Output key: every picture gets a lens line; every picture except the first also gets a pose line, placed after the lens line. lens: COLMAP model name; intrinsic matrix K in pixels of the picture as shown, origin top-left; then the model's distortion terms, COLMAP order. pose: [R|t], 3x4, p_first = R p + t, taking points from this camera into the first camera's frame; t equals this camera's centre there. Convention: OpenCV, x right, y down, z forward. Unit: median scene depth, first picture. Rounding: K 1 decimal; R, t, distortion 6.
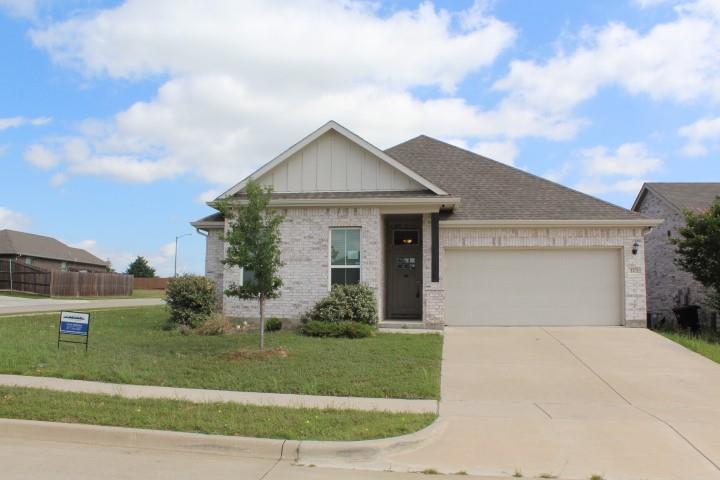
lens RADIAL K [[585.5, 0, 360.0], [0, 585.5, 240.0], [0, 0, 1]] dist [-0.069215, -0.000014]
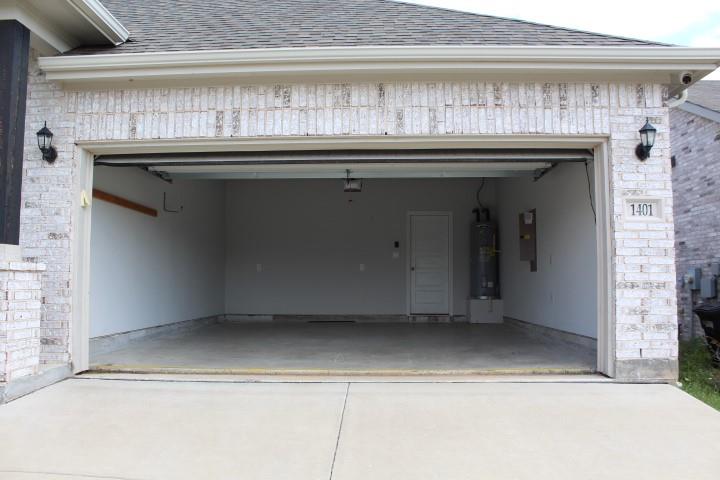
lens RADIAL K [[585.5, 0, 360.0], [0, 585.5, 240.0], [0, 0, 1]] dist [-0.069215, -0.000014]
pose [[0.996958, -0.005395, 0.077752, 0.288396], [0.003022, 0.999527, 0.030607, 0.059847], [-0.077881, -0.030279, 0.996503, 0.680989]]
